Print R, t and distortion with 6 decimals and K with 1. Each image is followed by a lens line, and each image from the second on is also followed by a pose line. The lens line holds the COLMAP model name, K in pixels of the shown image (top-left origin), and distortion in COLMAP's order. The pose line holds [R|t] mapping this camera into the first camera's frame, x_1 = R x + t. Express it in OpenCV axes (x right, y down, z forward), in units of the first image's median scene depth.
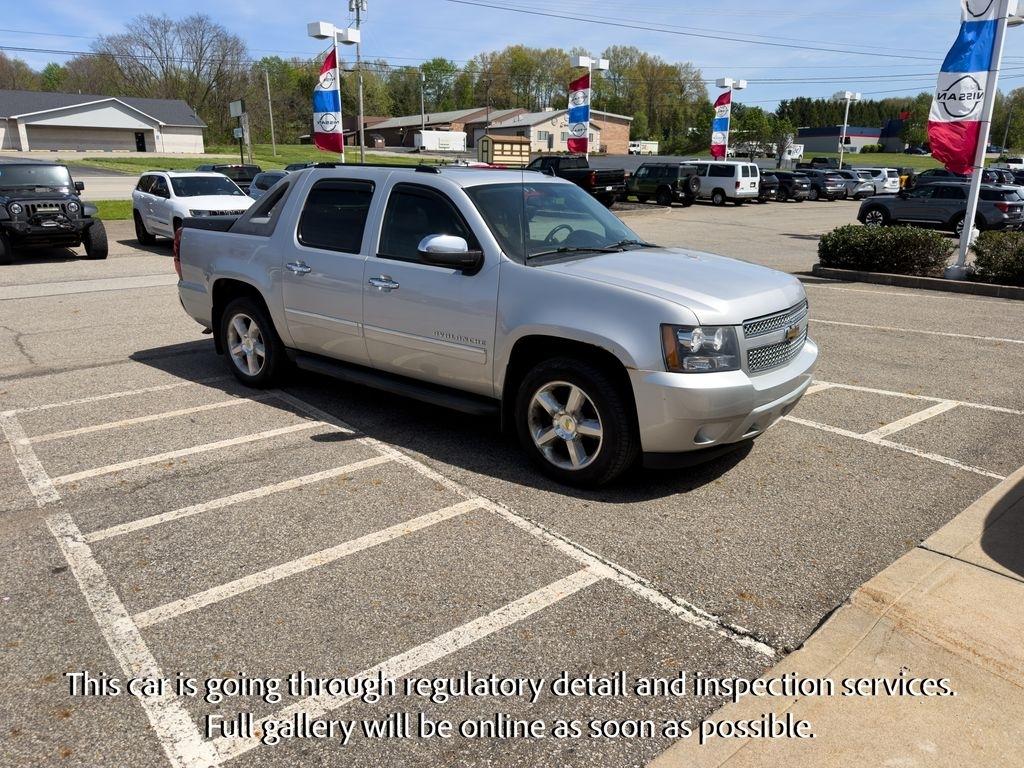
lens RADIAL K [[714.9, 0, 511.4], [0, 714.9, 379.6], [0, 0, 1]] dist [0.047310, -0.060652]
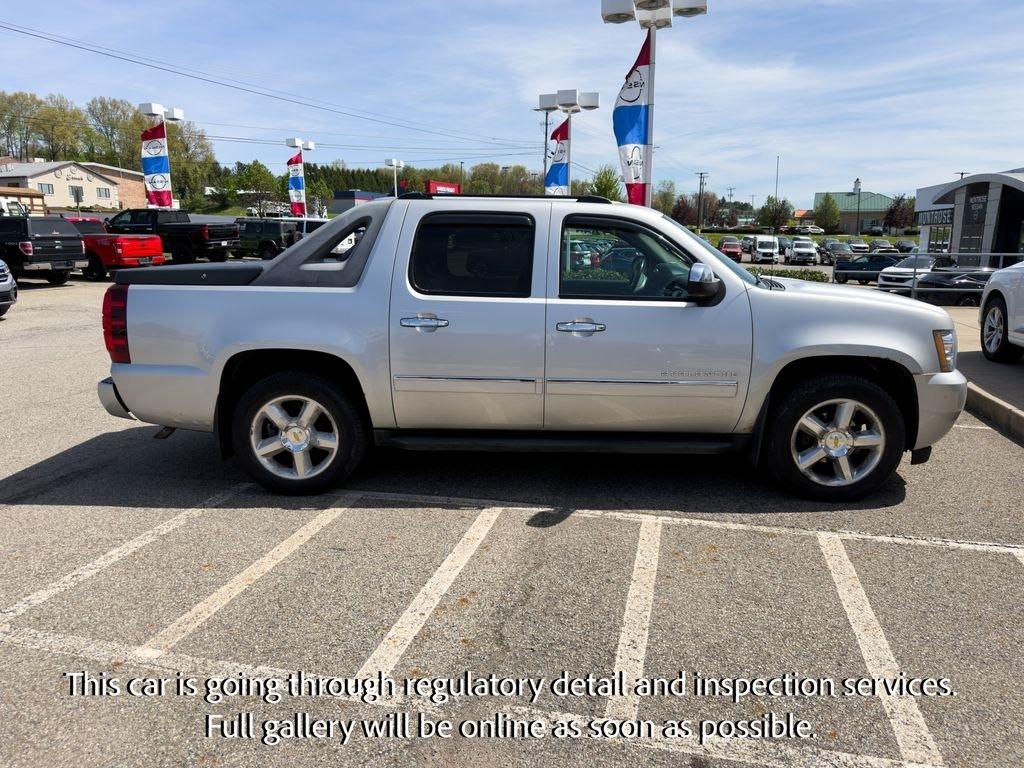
lens RADIAL K [[714.9, 0, 507.3], [0, 714.9, 375.0], [0, 0, 1]] dist [0.047310, -0.060652]
pose [[0.809439, -0.116671, 0.575497, -0.744532], [0.164795, 0.985811, -0.031931, -0.063767], [-0.563605, 0.120685, 0.817180, 0.348056]]
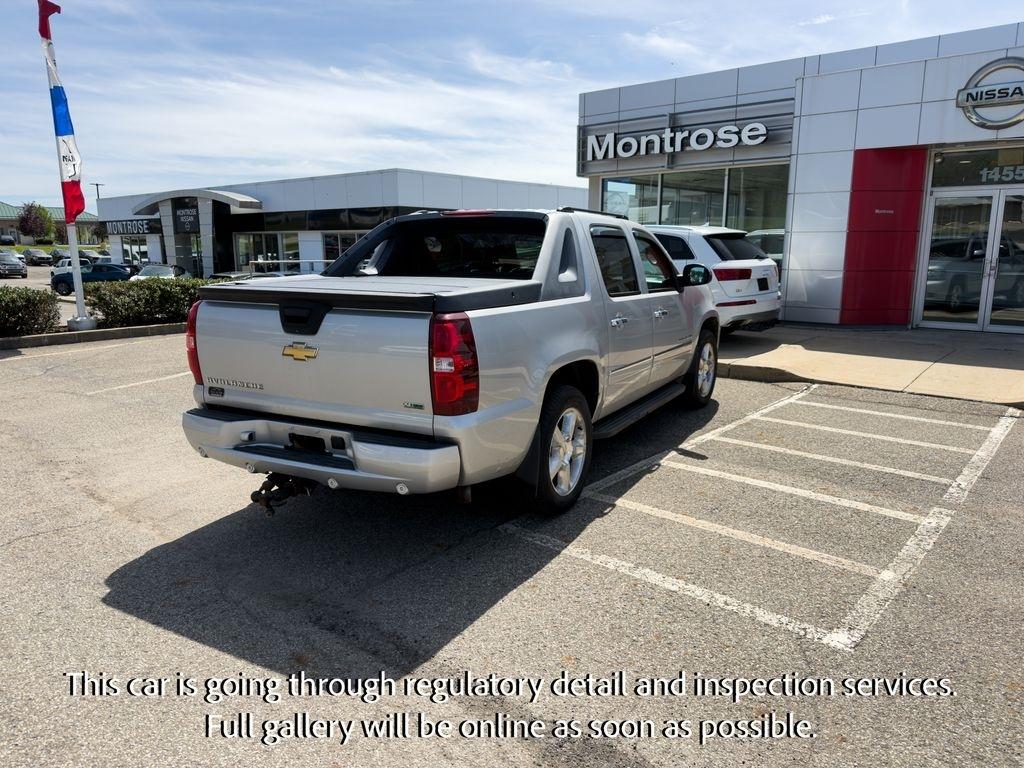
lens RADIAL K [[714.9, 0, 510.2], [0, 714.9, 390.9], [0, 0, 1]] dist [0.047310, -0.060652]
pose [[-0.157876, -0.199487, 0.967099, -1.261313], [0.266298, 0.934494, 0.236233, -0.348175], [-0.950873, 0.294832, -0.094411, 1.359162]]
